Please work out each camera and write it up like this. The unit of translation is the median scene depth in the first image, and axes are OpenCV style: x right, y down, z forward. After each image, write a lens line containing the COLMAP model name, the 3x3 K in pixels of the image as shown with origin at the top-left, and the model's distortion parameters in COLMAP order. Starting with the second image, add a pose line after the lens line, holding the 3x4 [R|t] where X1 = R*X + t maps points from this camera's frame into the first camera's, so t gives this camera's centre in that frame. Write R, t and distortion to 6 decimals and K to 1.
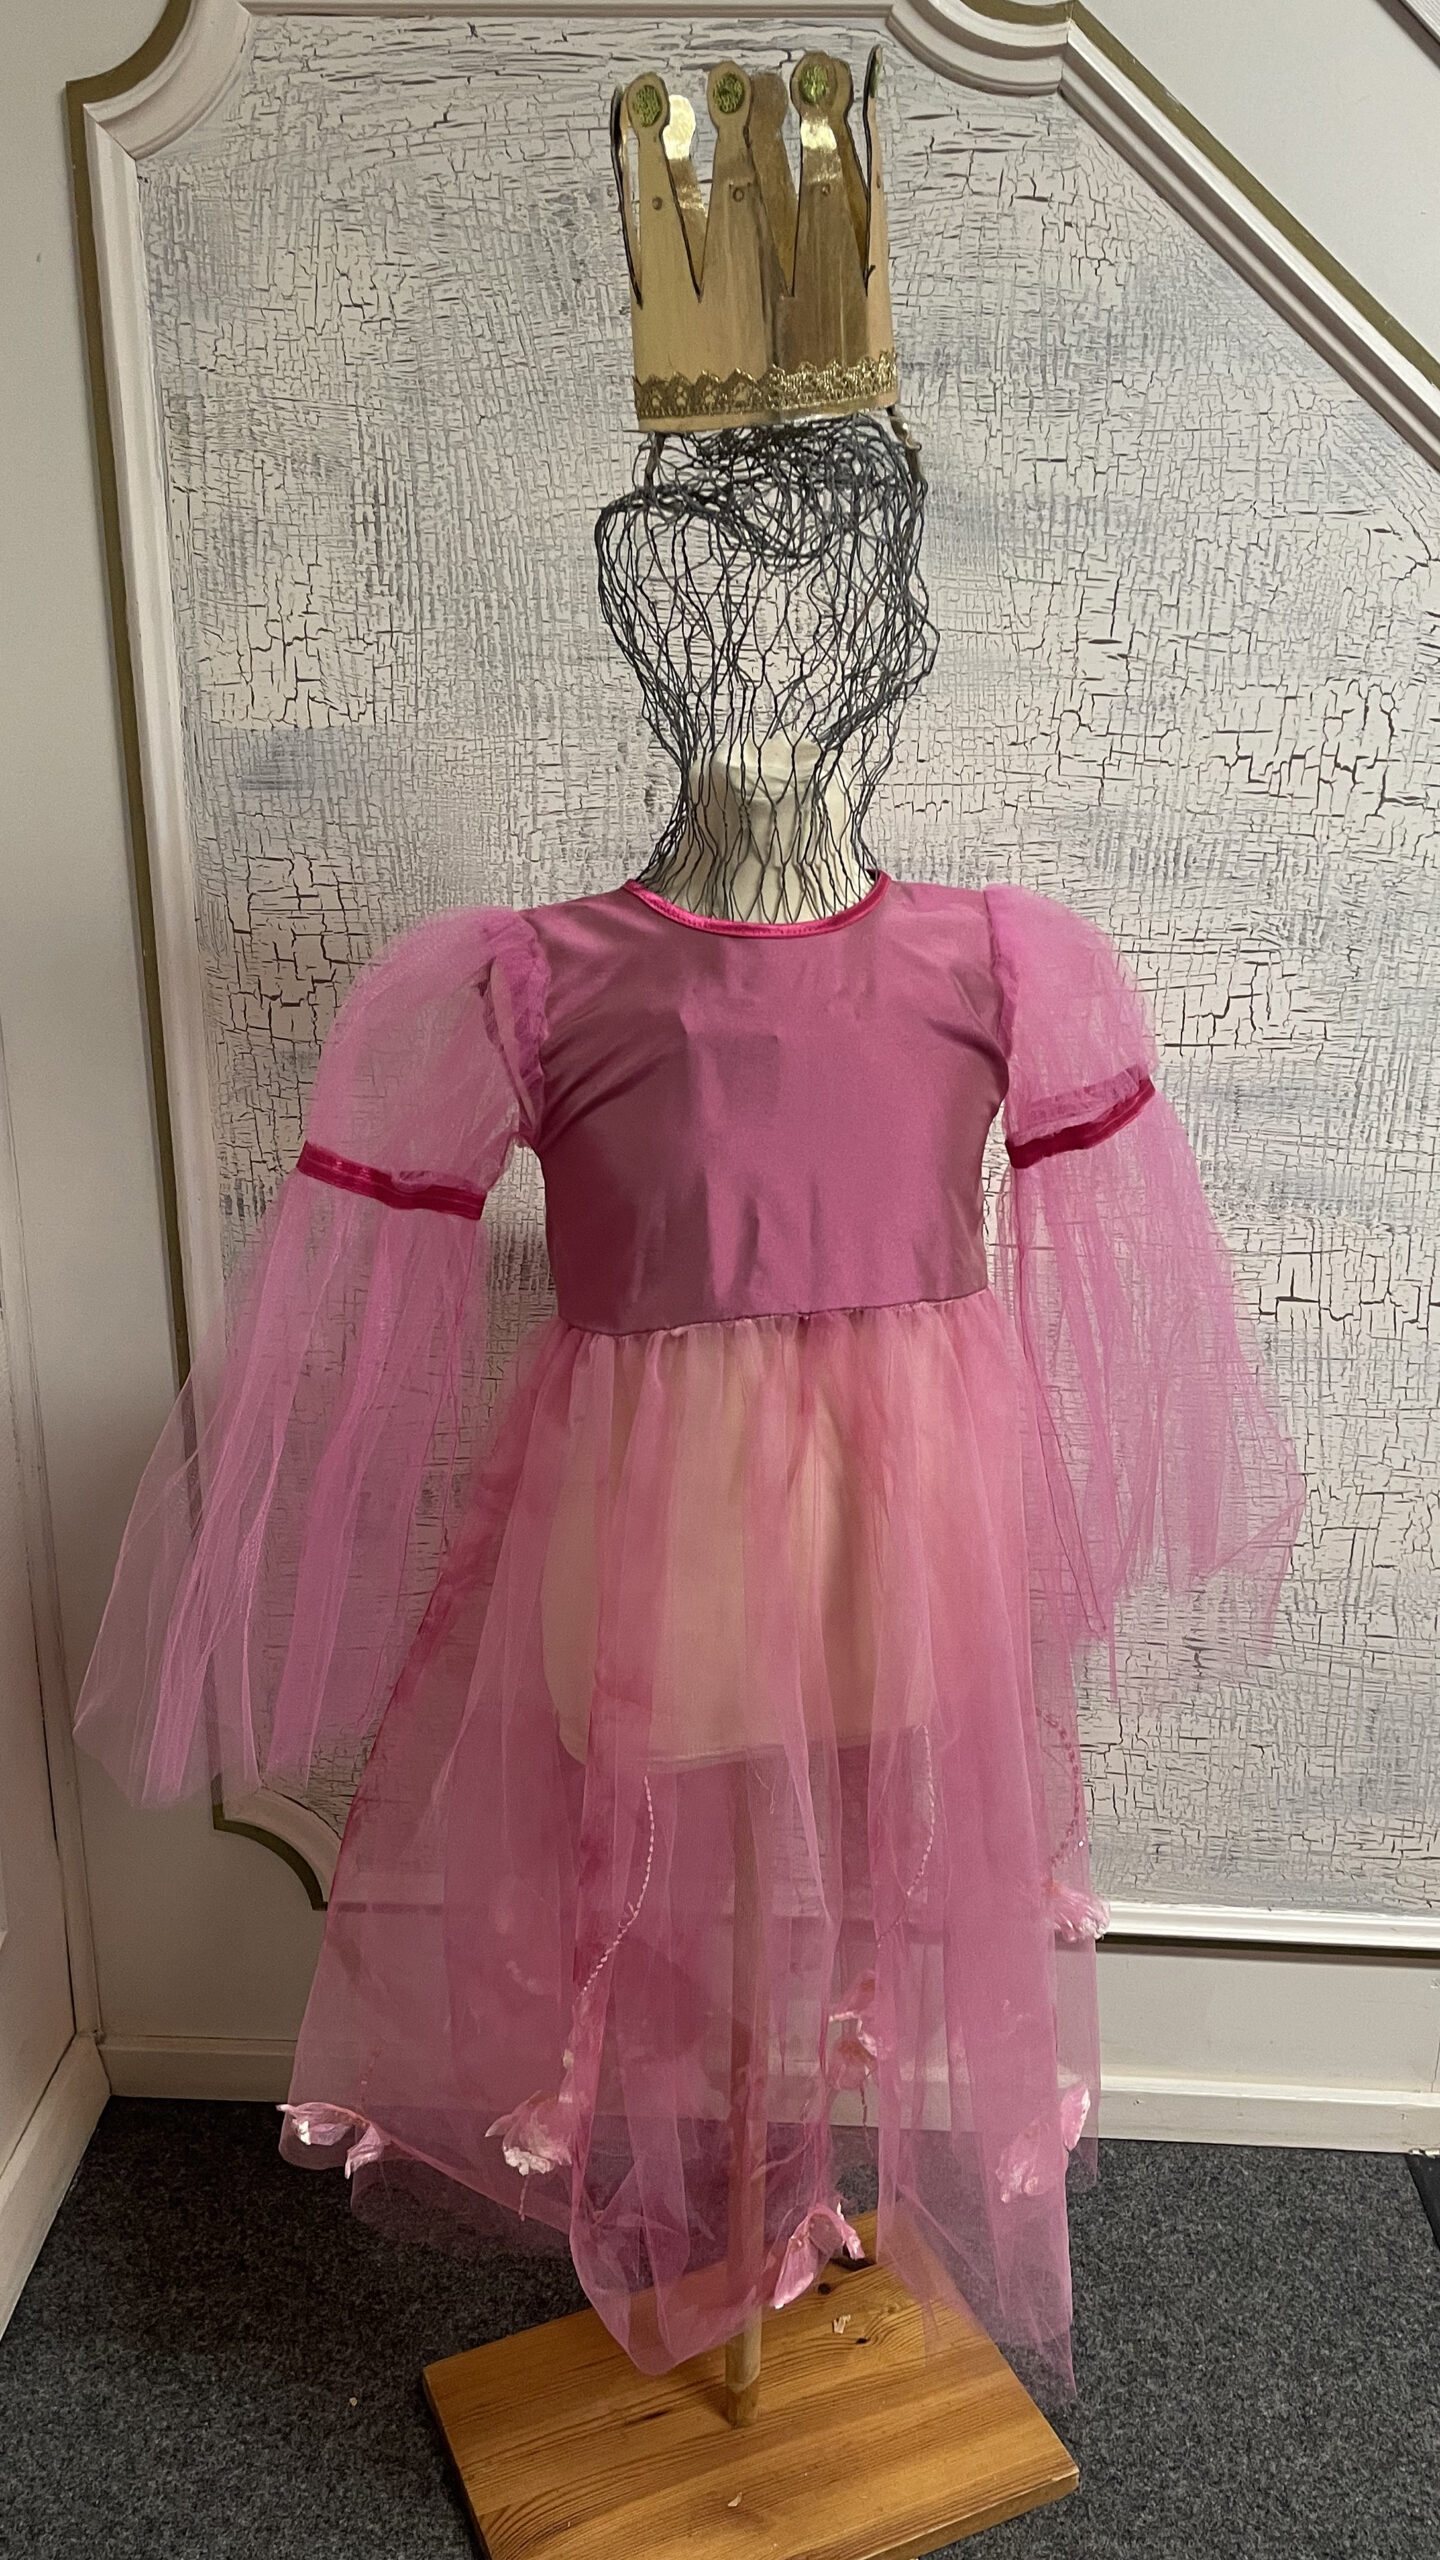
lens RADIAL K [[2019.9, 0, 729.8], [0, 2019.9, 1258.8], [0, 0, 1]] dist [0.079125, -0.103959]
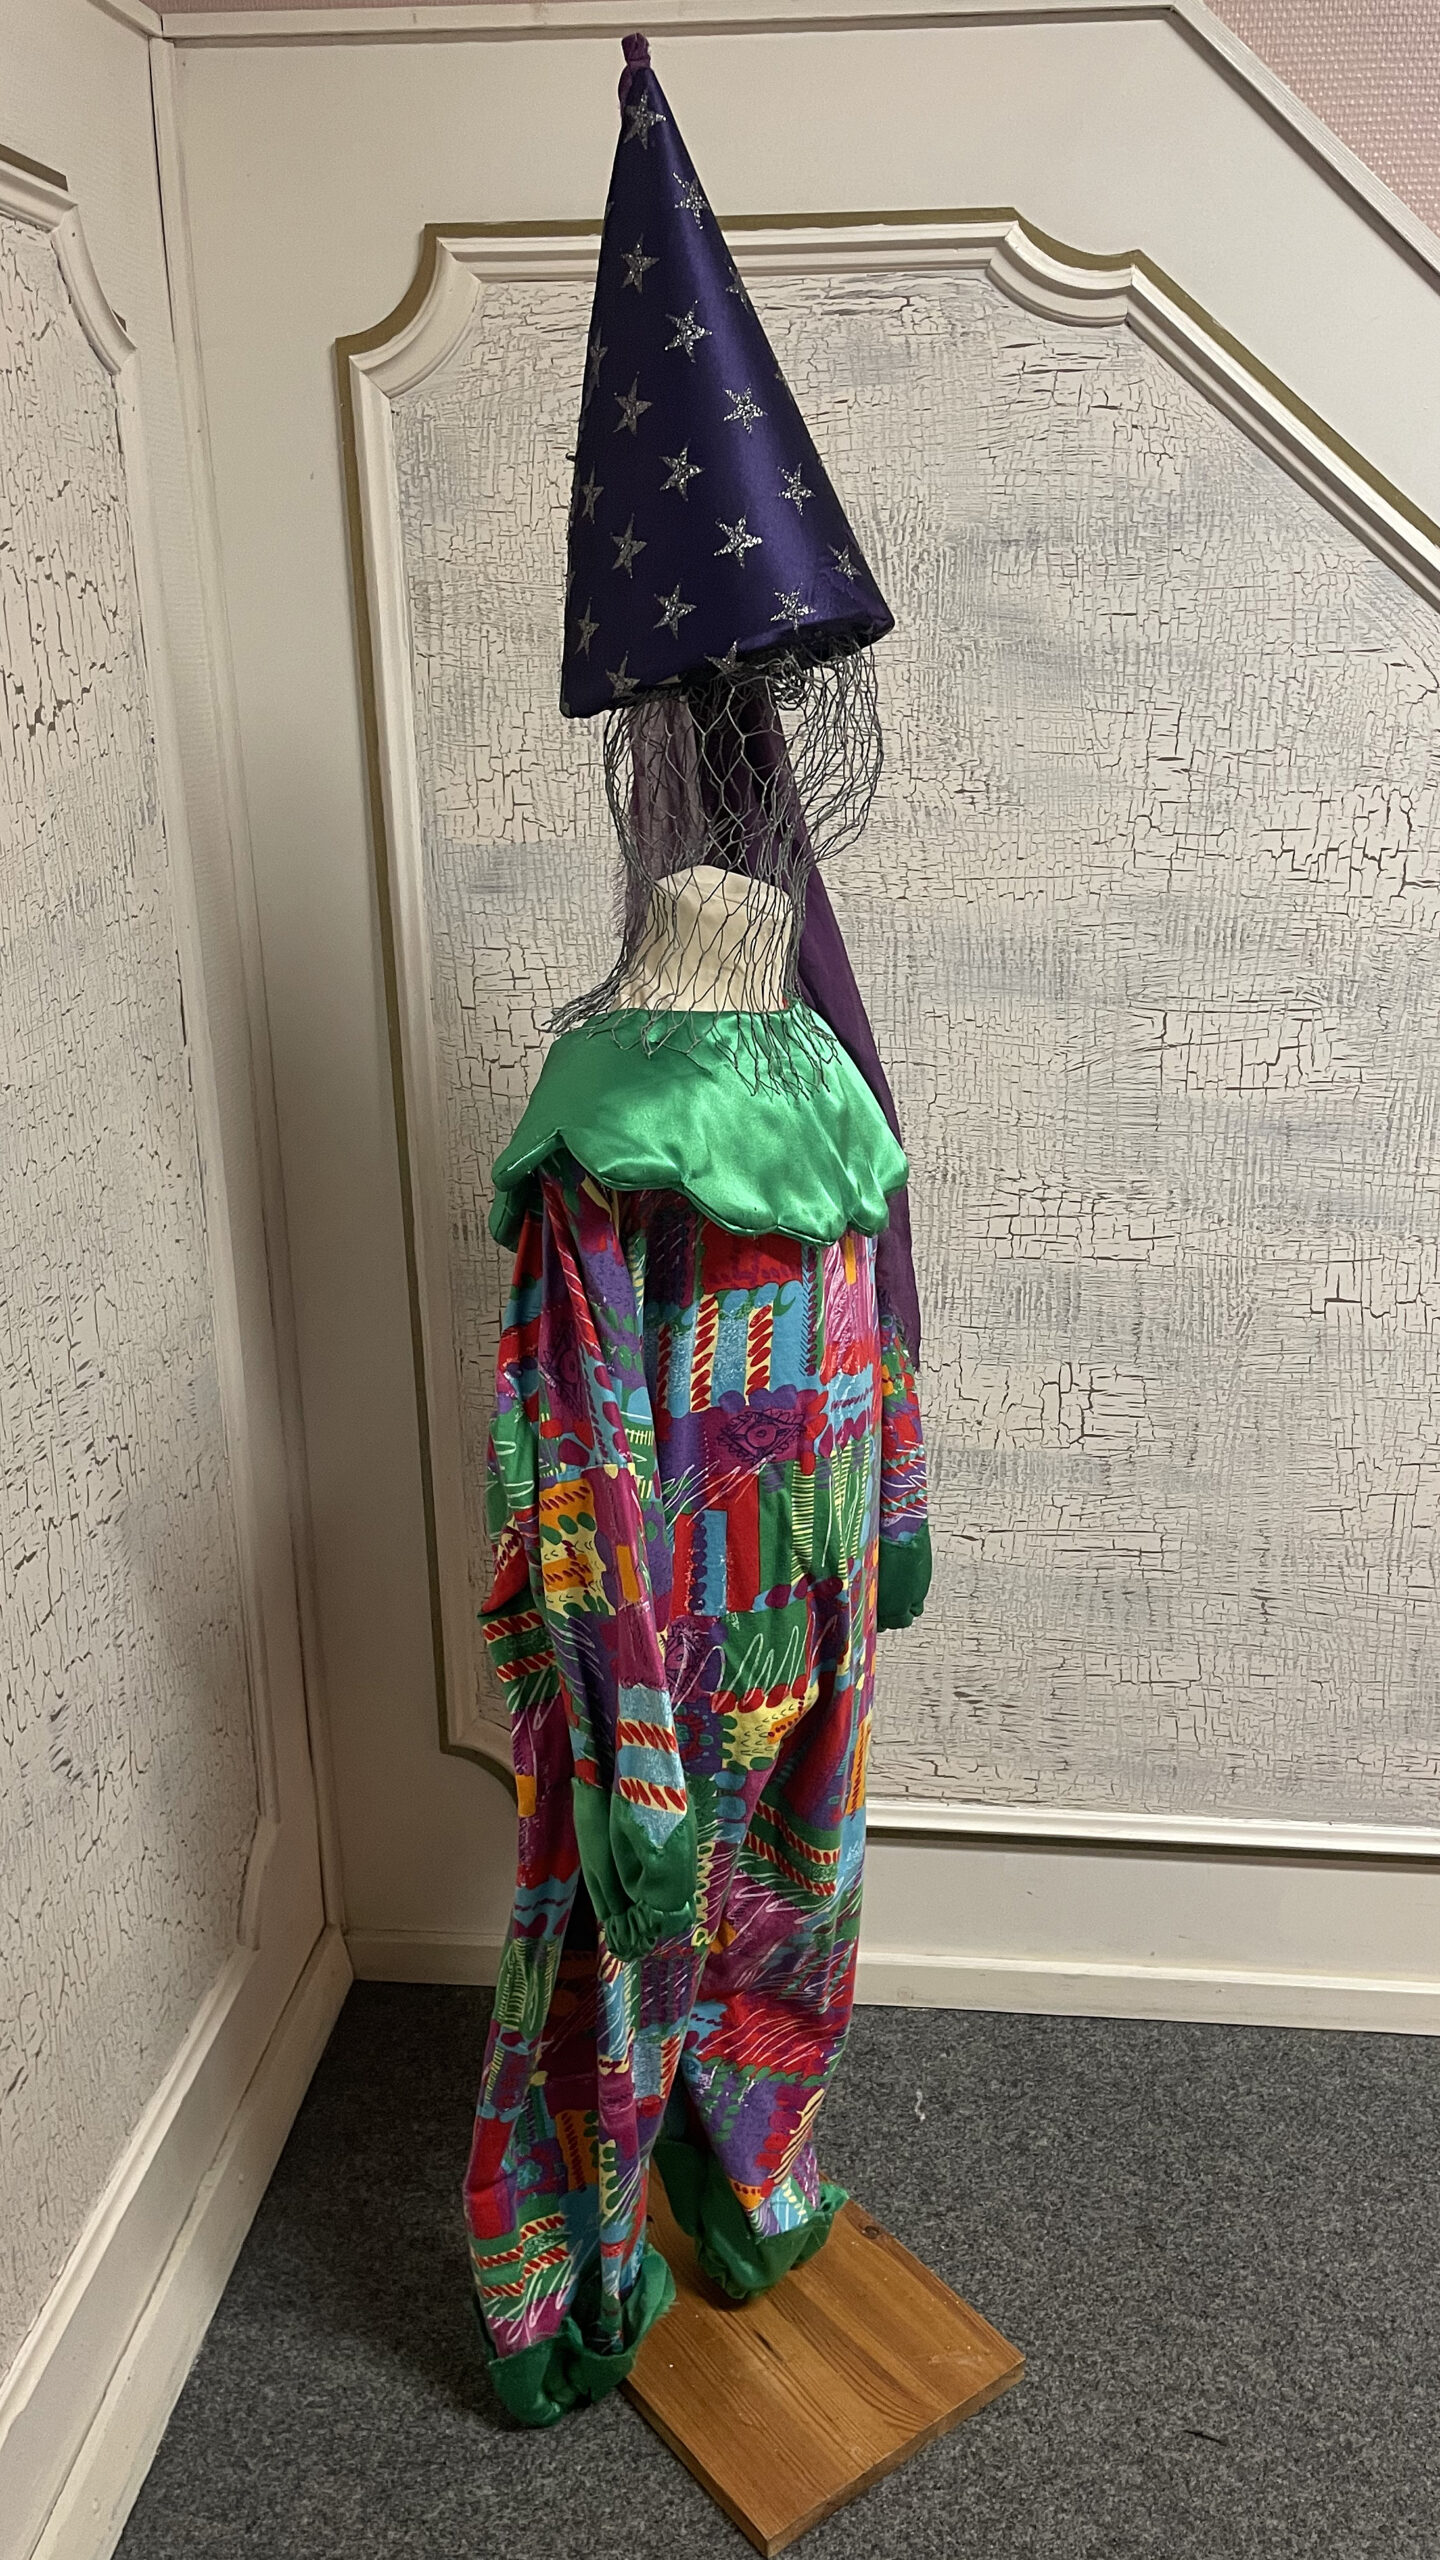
lens RADIAL K [[2019.9, 0, 753.6], [0, 2019.9, 1314.0], [0, 0, 1]] dist [0.079125, -0.103959]
pose [[0.998650, -0.008100, -0.051312, -0.005547], [0.008053, 0.999967, -0.001111, 0.028767], [0.051319, 0.000696, 0.998682, -0.227982]]
